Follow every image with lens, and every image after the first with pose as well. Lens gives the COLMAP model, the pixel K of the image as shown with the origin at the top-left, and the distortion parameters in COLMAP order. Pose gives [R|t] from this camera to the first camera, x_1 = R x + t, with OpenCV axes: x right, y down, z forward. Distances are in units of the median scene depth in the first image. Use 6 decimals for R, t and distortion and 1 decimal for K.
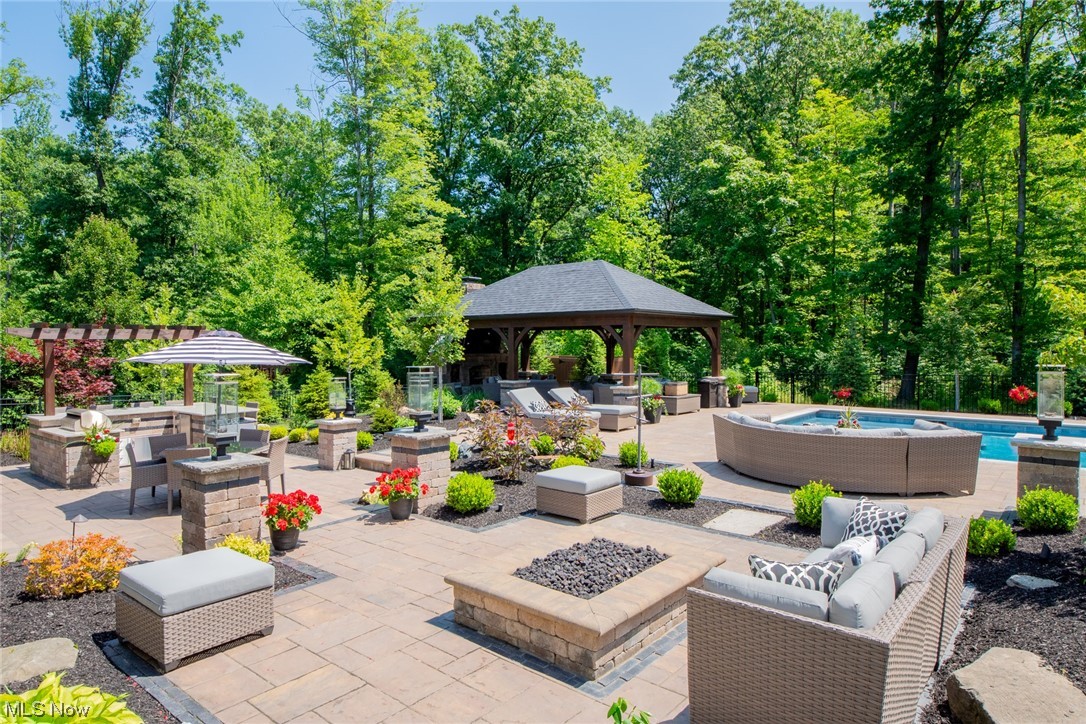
lens RADIAL K [[649.1, 0, 543.0], [0, 649.1, 362.0], [0, 0, 1]] dist [0.000272, -0.034081]
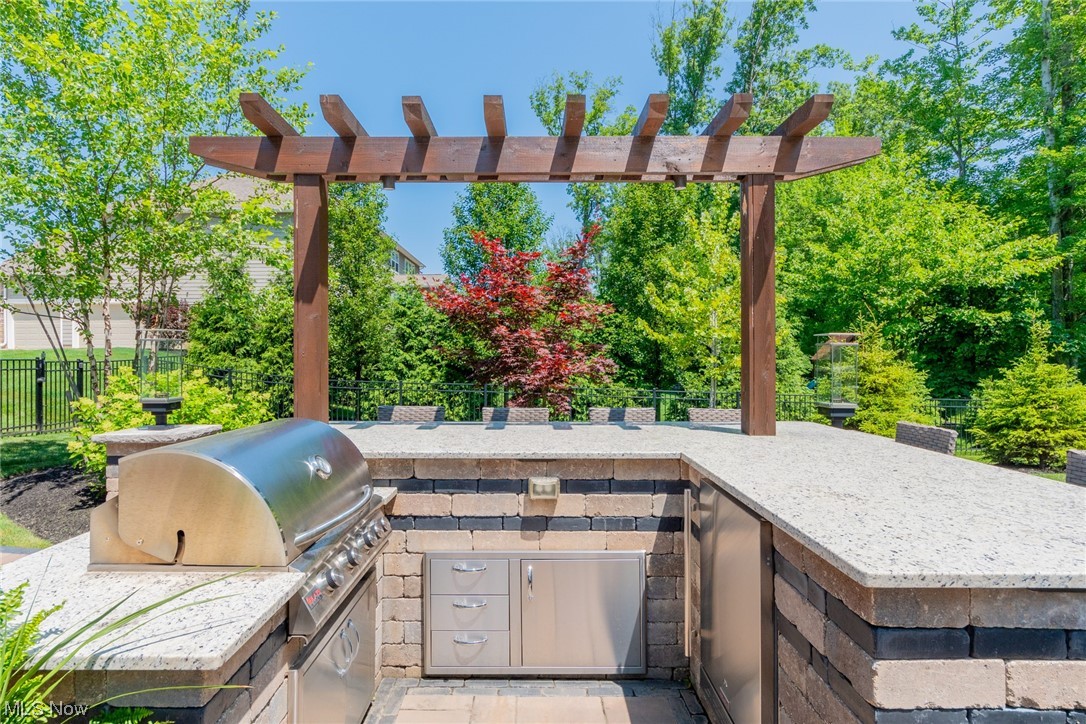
lens RADIAL K [[537.1, 0, 543.0], [0, 537.1, 362.0], [0, 0, 1]] dist [0.000049, 0.000420]
pose [[0.628781, 0.012011, -0.777489, -0.275796], [-0.026428, 0.999633, -0.005930, 0.026745], [0.777133, 0.024276, 0.628868, 0.504077]]
